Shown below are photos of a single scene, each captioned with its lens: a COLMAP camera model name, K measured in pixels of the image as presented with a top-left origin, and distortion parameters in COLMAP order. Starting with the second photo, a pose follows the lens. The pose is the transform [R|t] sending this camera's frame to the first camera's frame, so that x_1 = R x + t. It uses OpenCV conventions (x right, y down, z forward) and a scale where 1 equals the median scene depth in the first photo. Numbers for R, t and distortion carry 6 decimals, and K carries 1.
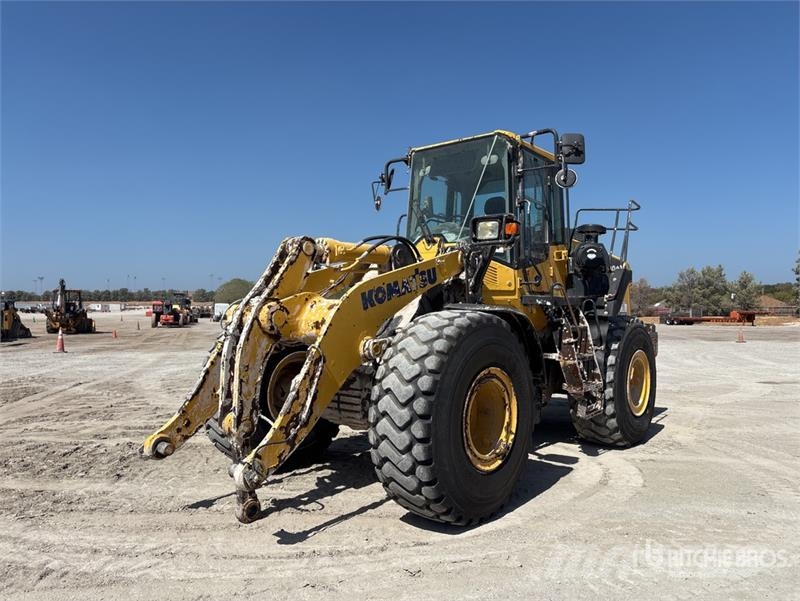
lens RADIAL K [[607.7, 0, 400.0], [0, 607.7, 300.5], [0, 0, 1]] dist [-0.001906, -0.005720]
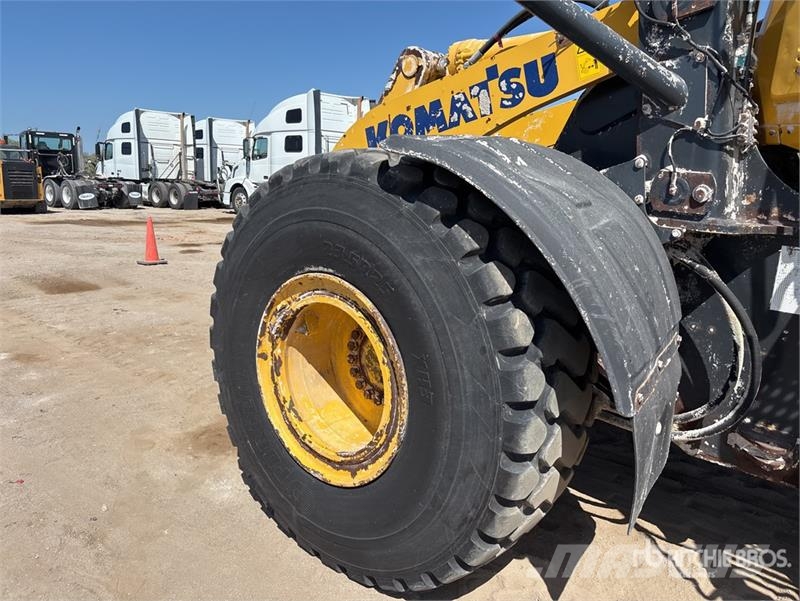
lens RADIAL K [[607.7, 0, 400.0], [0, 607.7, 300.5], [0, 0, 1]] dist [-0.001906, -0.005720]
pose [[-0.043029, 0.201561, -0.978530, 0.545794], [-0.018722, 0.979103, 0.202502, 0.031719], [0.998898, 0.027033, -0.038356, 0.989310]]
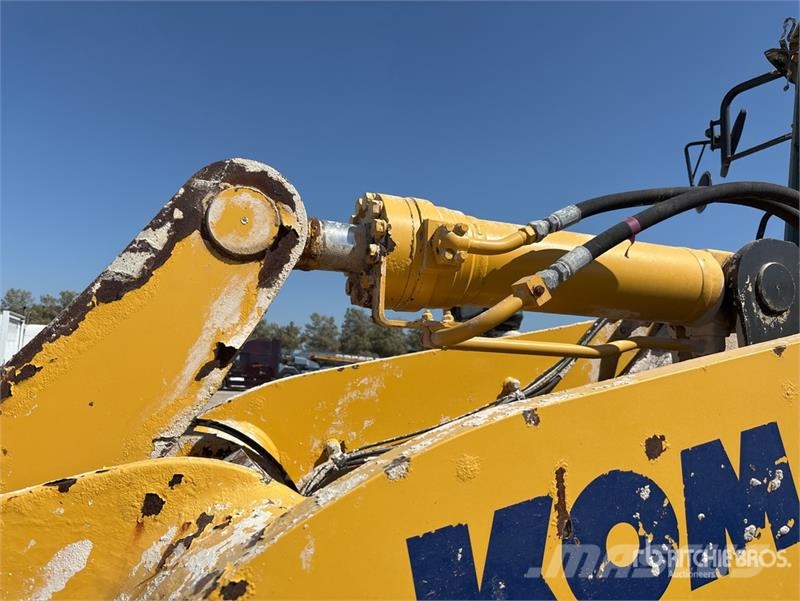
lens RADIAL K [[607.7, 0, 400.0], [0, 607.7, 300.5], [0, 0, 1]] dist [-0.001906, -0.005720]
pose [[0.863193, -0.008296, -0.504807, -0.008010], [-0.057361, 0.991779, -0.114383, -0.039898], [0.501606, 0.127691, 0.855621, 0.834012]]
